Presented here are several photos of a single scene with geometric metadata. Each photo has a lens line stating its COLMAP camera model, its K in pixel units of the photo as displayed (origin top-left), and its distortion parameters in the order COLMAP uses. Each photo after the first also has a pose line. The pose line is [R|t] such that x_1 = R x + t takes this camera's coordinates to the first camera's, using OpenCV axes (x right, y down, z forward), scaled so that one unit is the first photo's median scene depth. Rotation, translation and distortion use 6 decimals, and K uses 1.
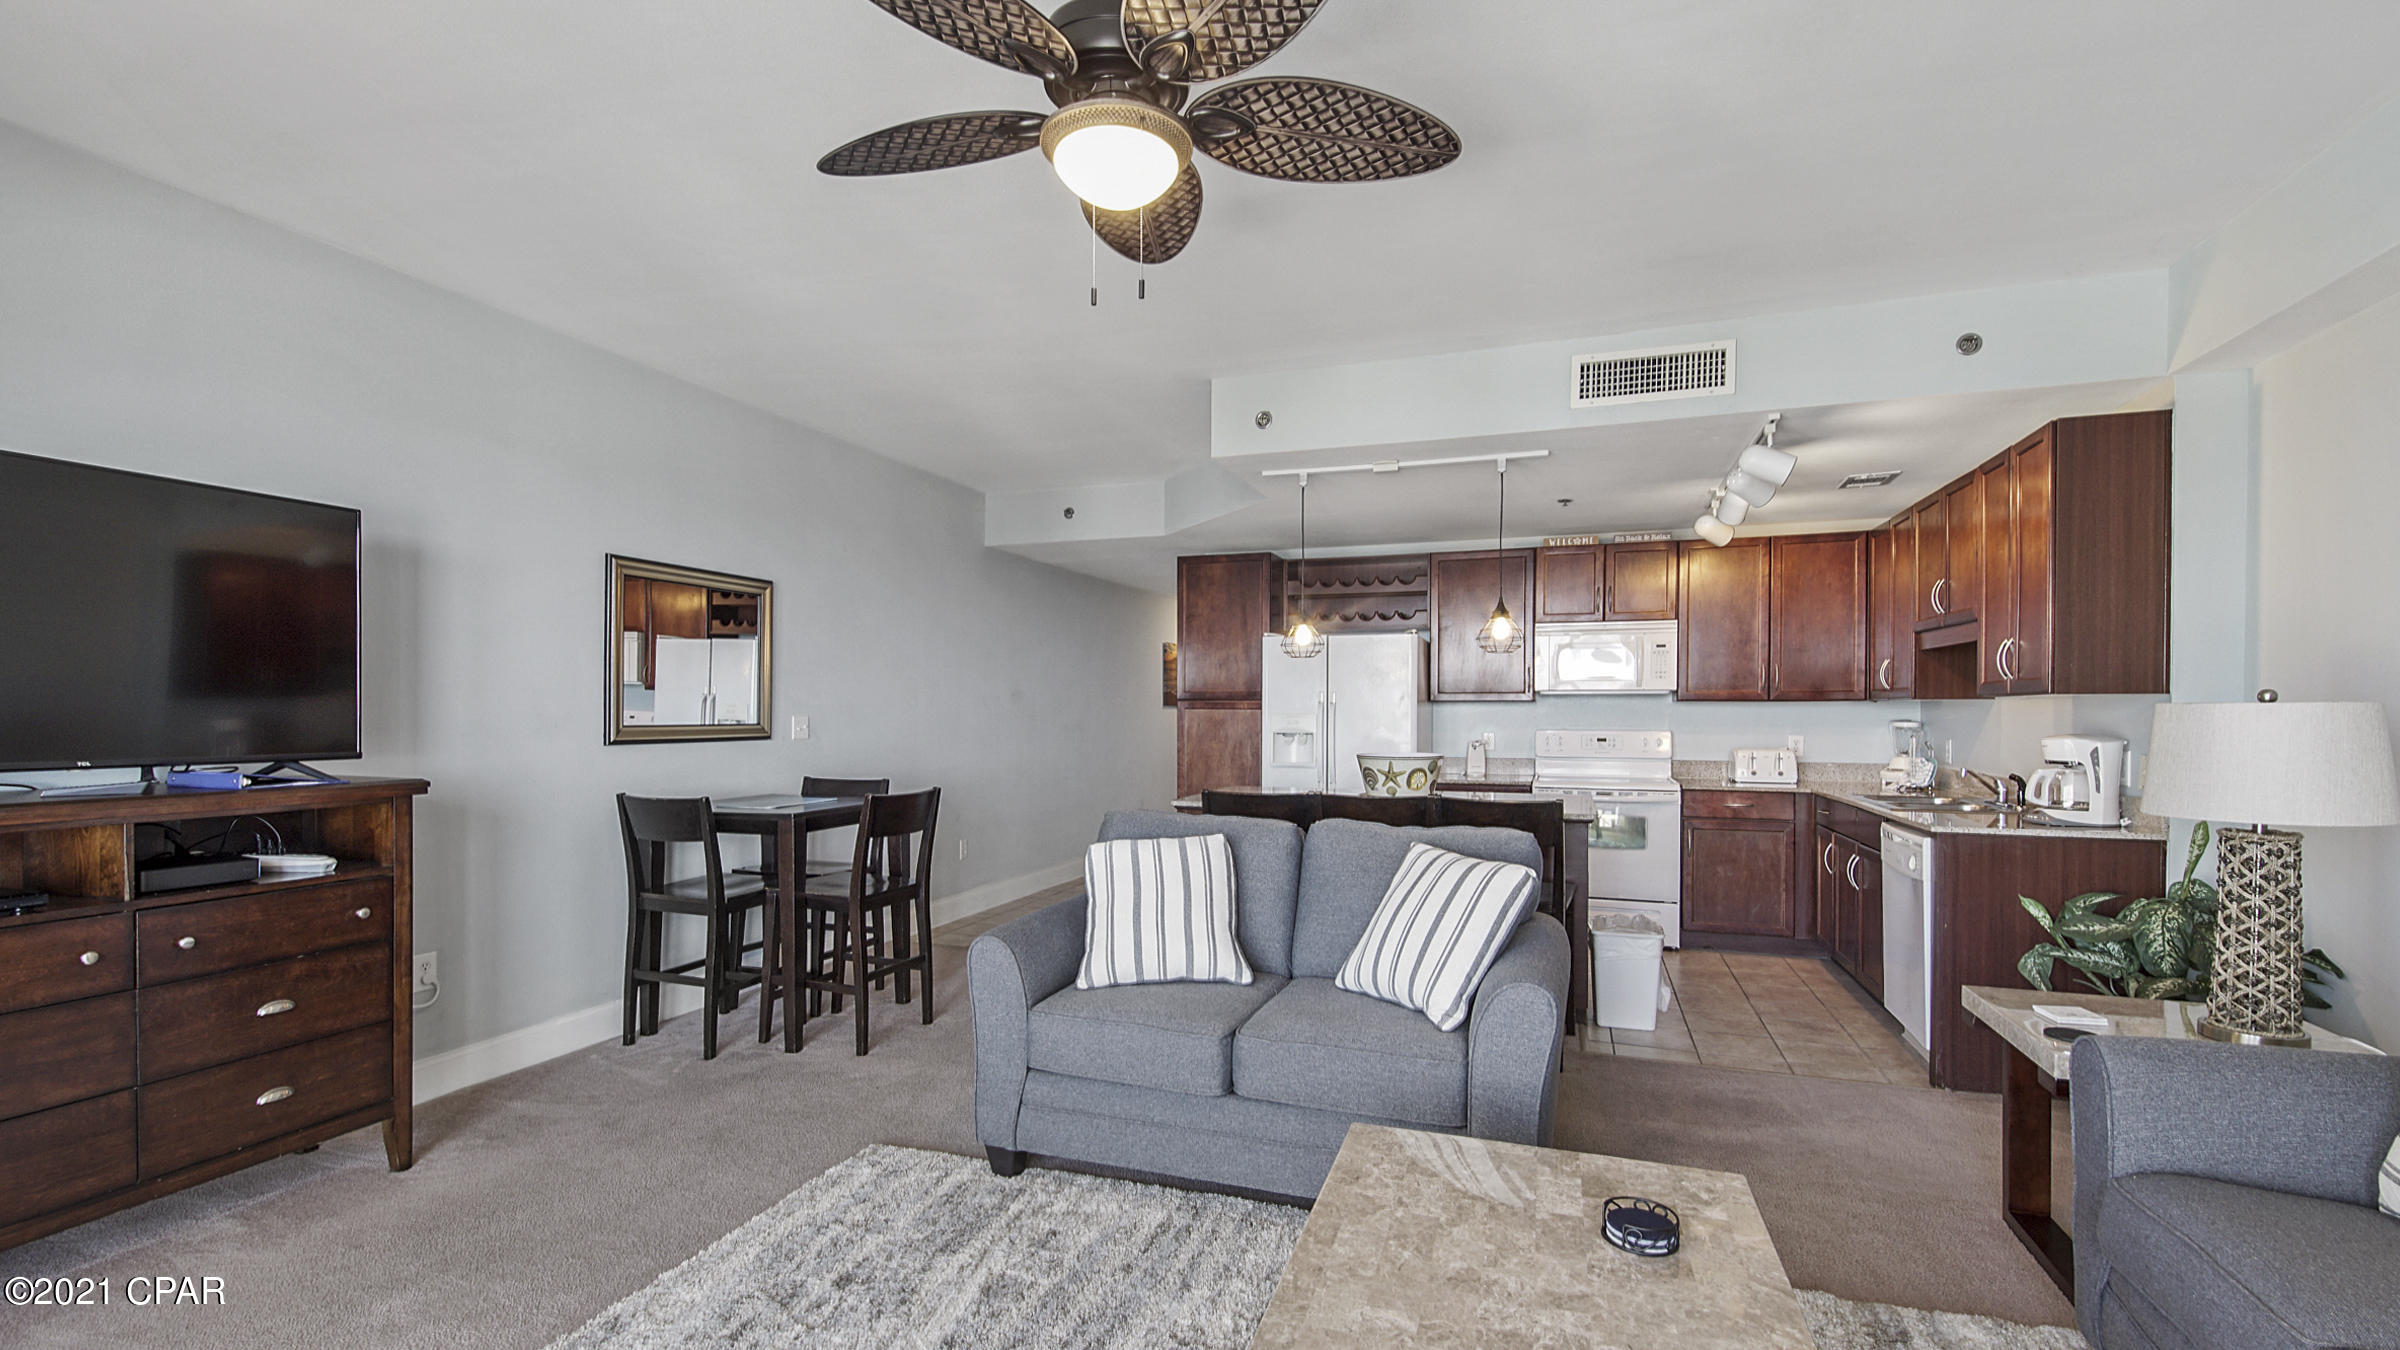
lens RADIAL K [[1064.3, 0, 1182.8], [0, 1064.3, 729.4], [0, 0, 1]] dist [0.001388, 0.000078]
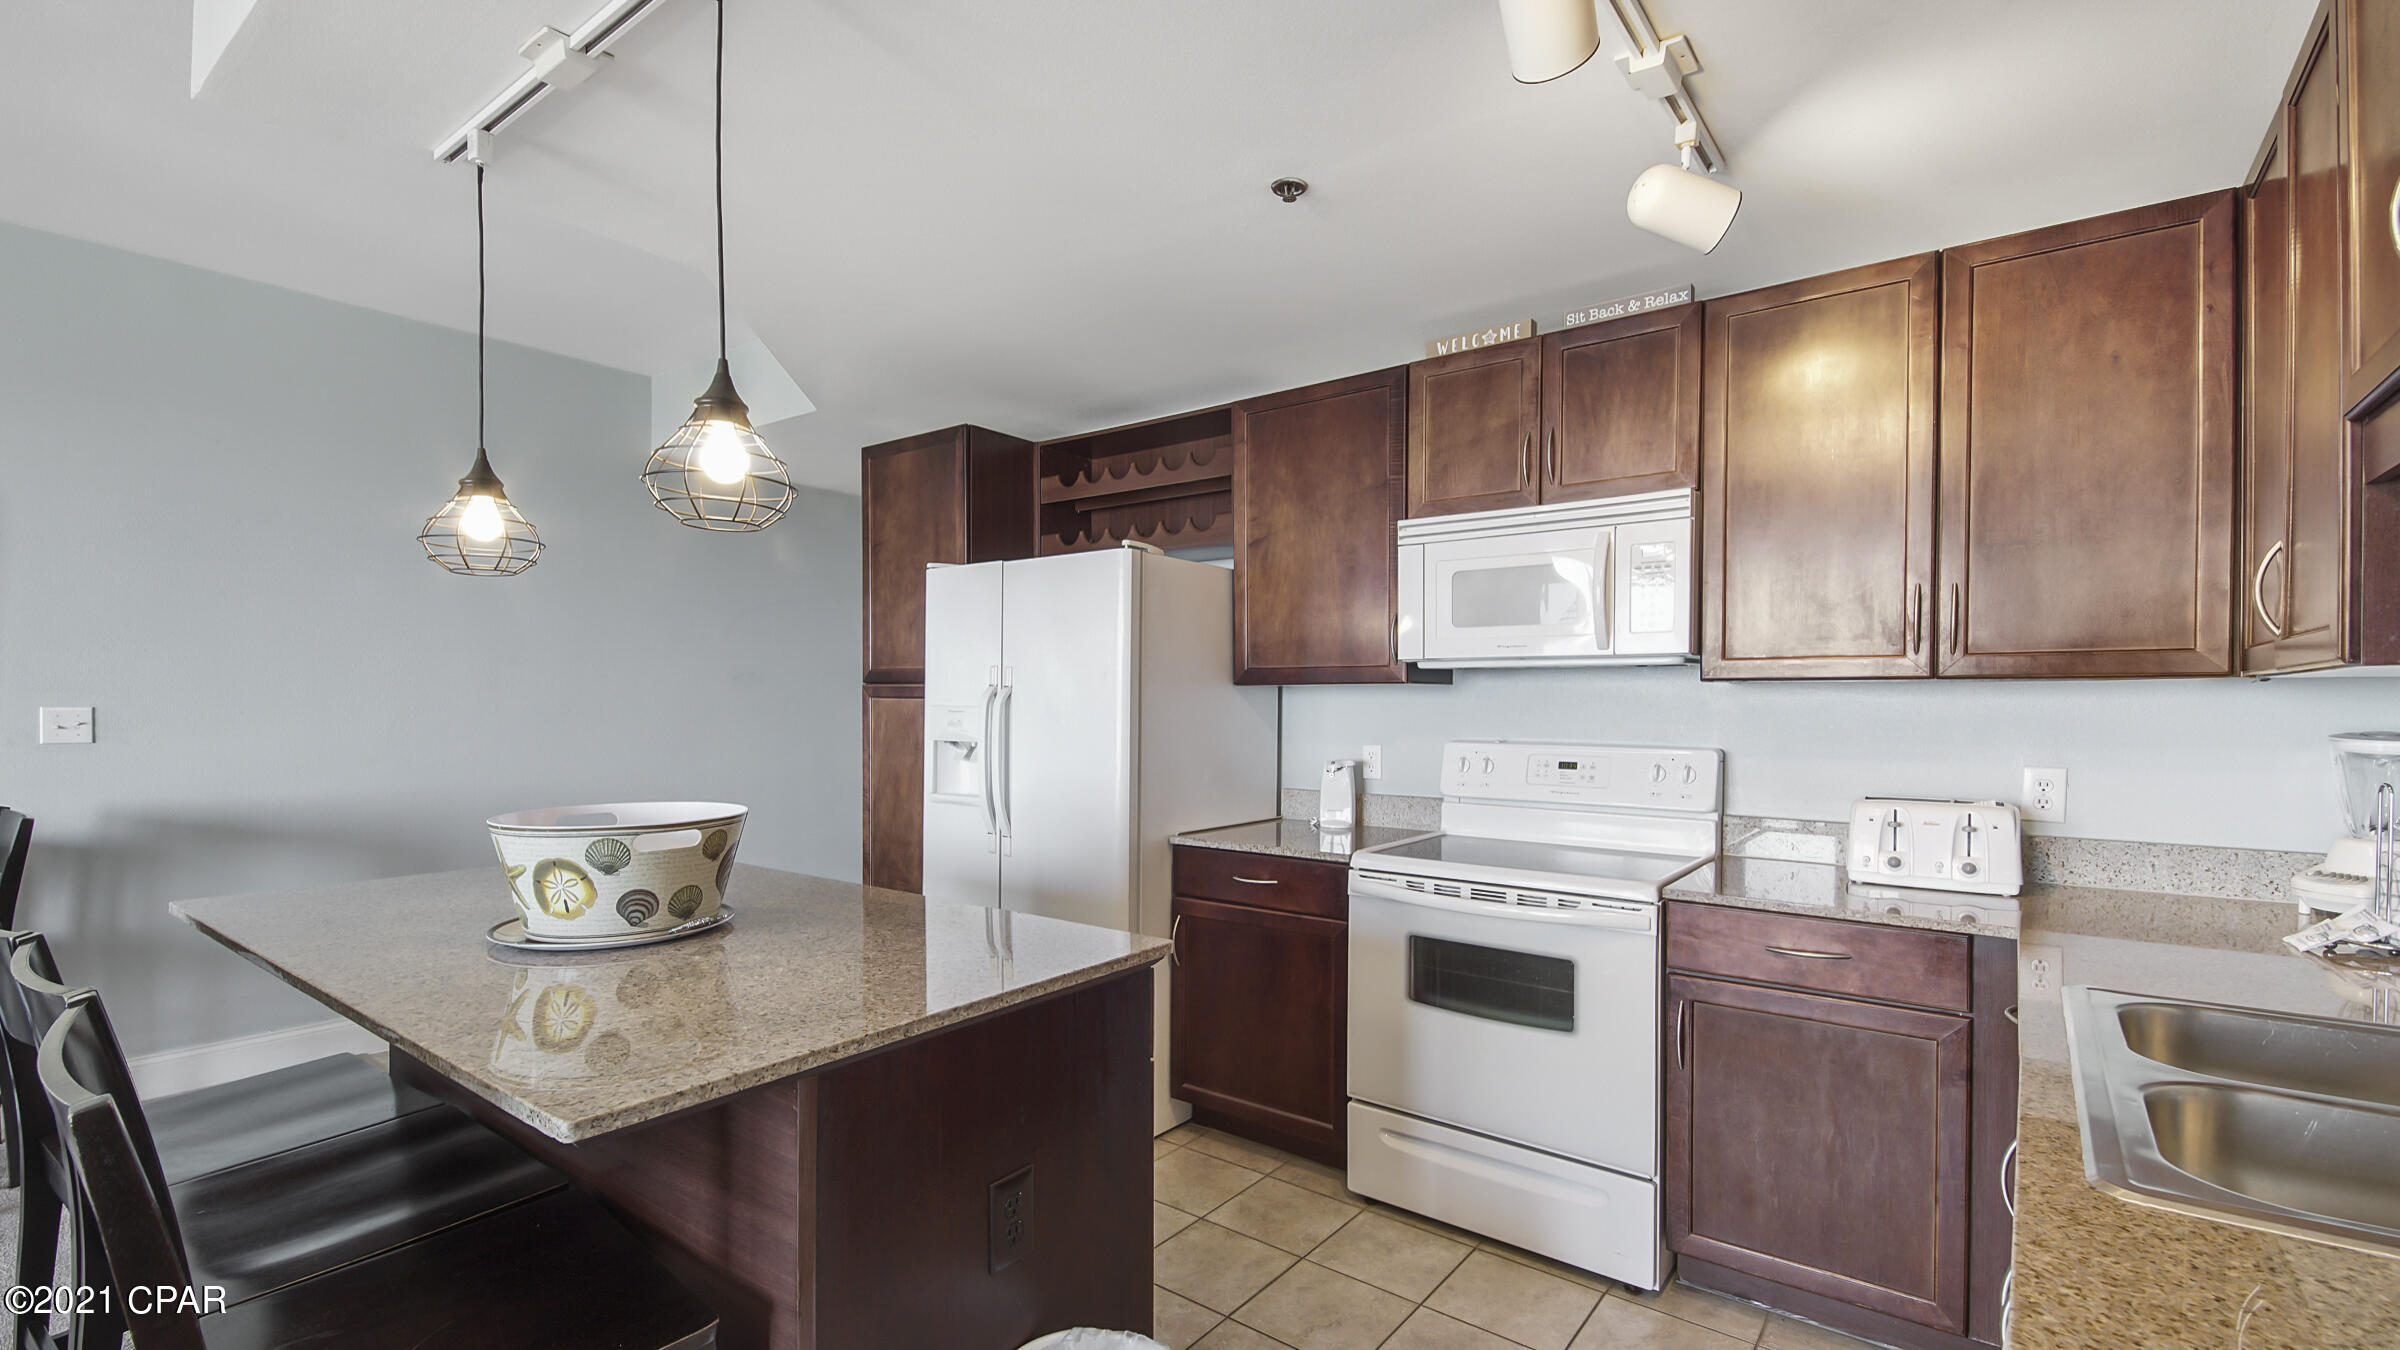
lens RADIAL K [[1058.4, 0, 1206.9], [0, 1058.4, 719.8], [0, 0, 1]] dist [-0.000480, -0.000259]
pose [[0.954269, 0.006890, -0.298869, 0.421727], [-0.007889, 0.999967, -0.002135, -0.009245], [0.298845, 0.004395, 0.954292, 0.565317]]
